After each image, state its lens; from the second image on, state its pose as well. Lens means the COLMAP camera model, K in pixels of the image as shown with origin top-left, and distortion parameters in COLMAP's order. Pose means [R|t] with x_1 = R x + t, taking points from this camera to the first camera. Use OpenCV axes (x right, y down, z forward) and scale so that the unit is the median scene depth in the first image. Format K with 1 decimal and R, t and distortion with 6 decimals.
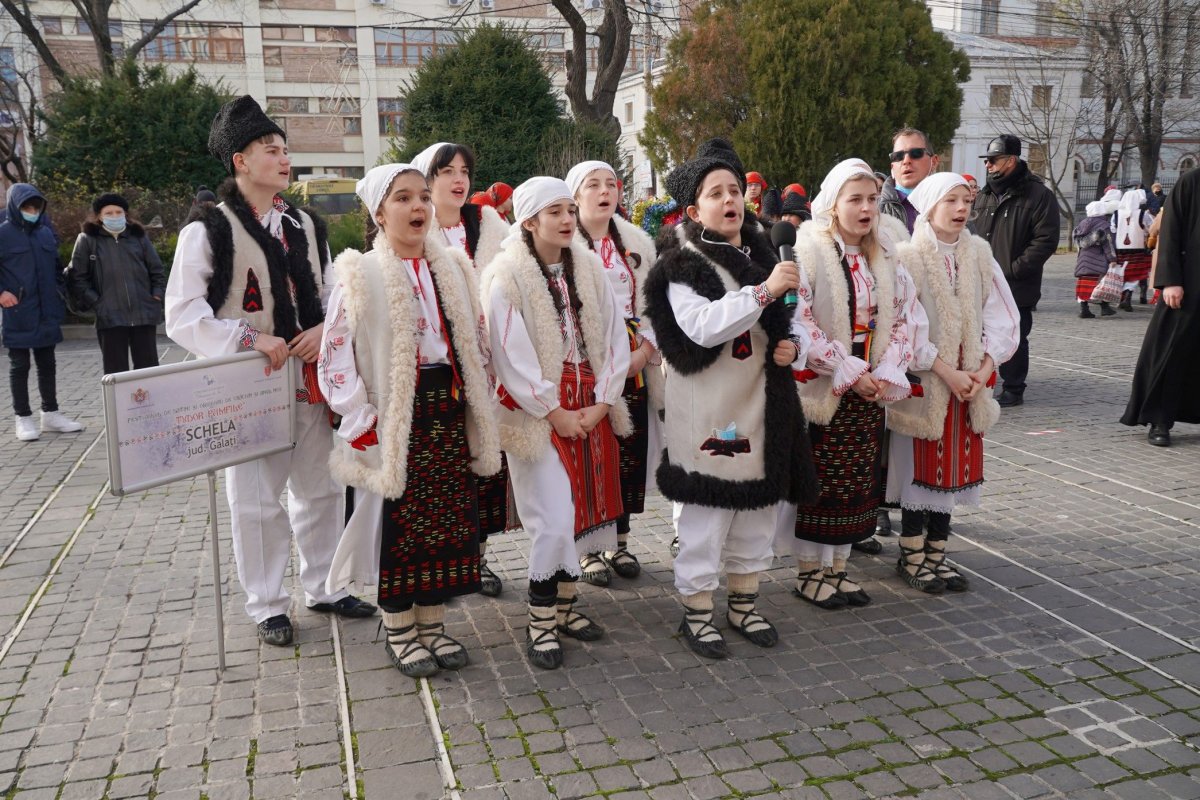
lens RADIAL K [[1050.8, 0, 597.2], [0, 1050.8, 400.3], [0, 0, 1]] dist [-0.009080, 0.013400]
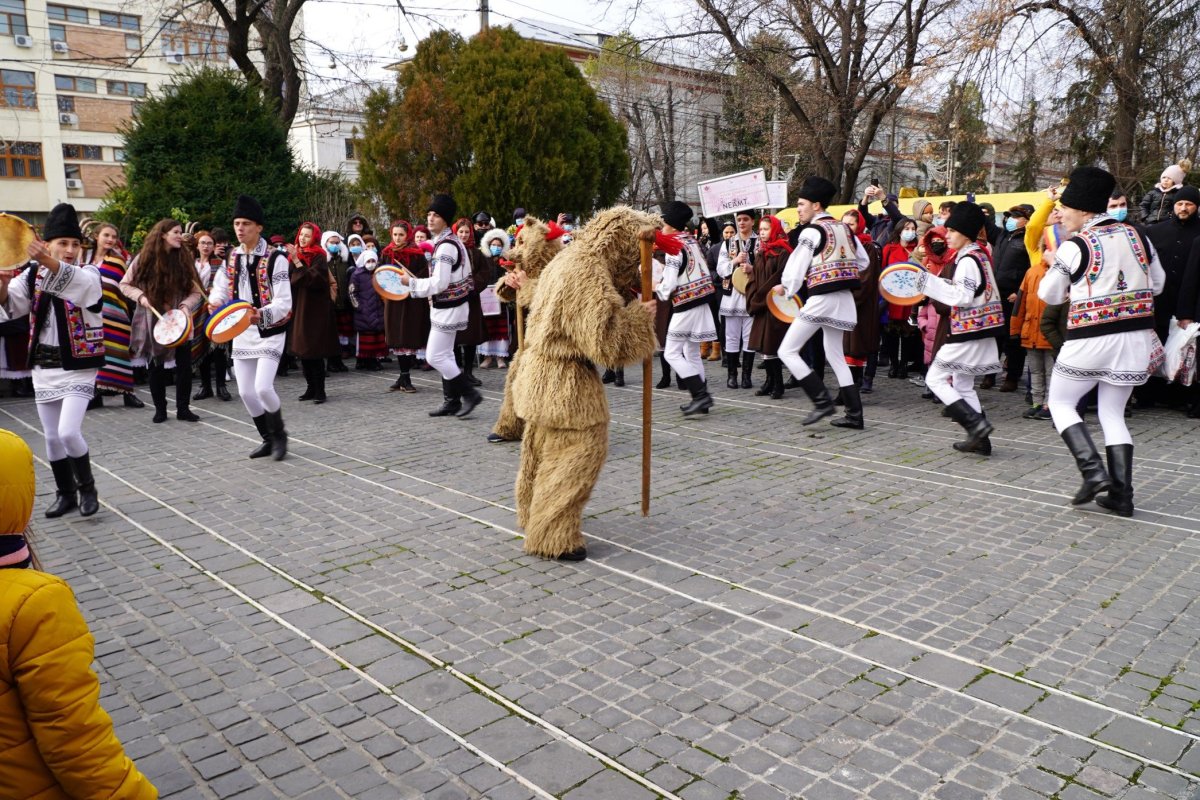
lens RADIAL K [[925.6, 0, 597.2], [0, 925.6, 403.6], [0, 0, 1]] dist [-0.027829, 0.018999]
pose [[0.897315, -0.069740, 0.435846, -0.180553], [0.078995, 0.996870, -0.003124, -0.008829], [-0.434264, 0.037233, 0.900016, 0.065174]]
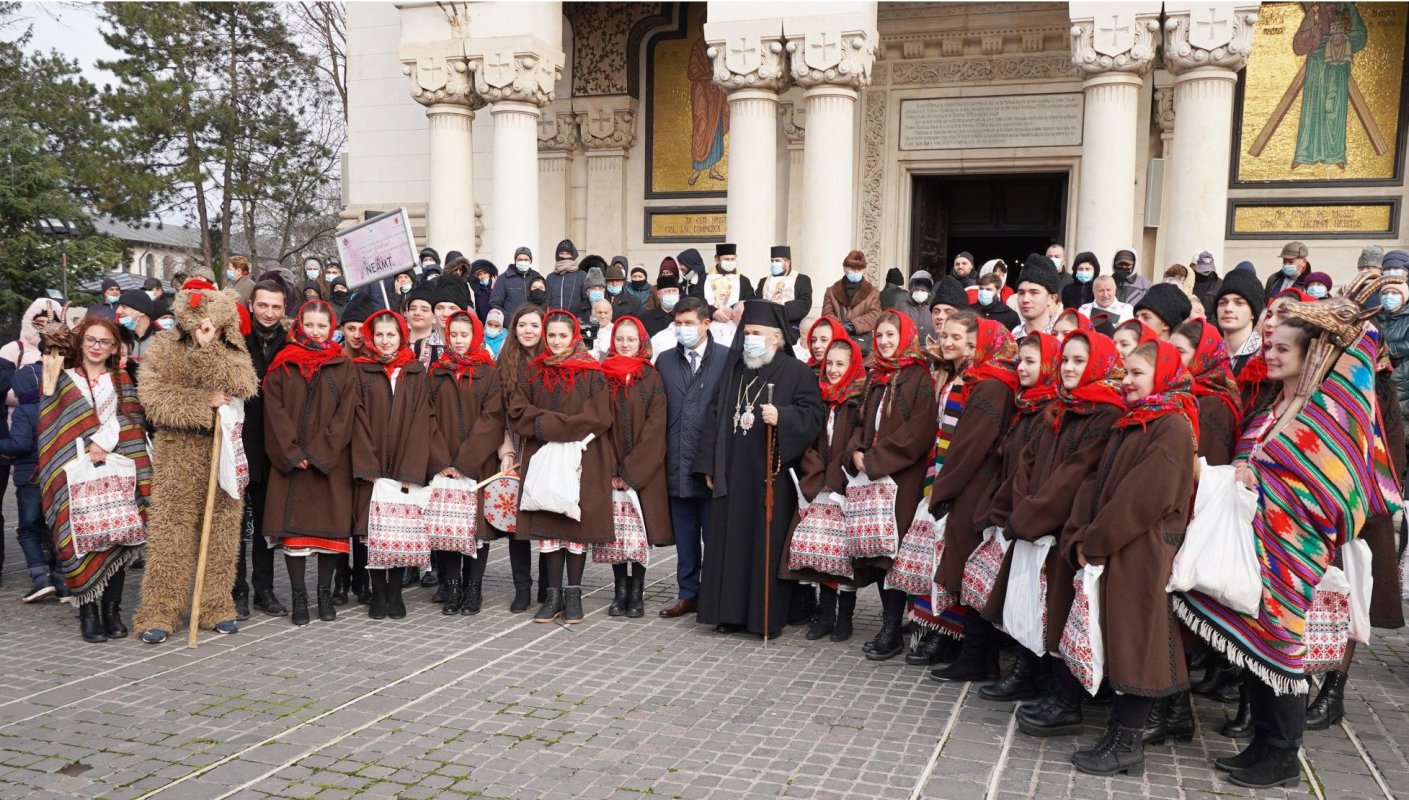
lens RADIAL K [[1169.3, 0, 722.8], [0, 1169.3, 496.6], [0, 0, 1]] dist [-0.016454, 0.008736]
pose [[-0.819420, -0.073108, 0.568512, -0.159195], [0.098120, 0.959302, 0.264785, -0.091402], [-0.564732, 0.272753, -0.778899, 0.482975]]
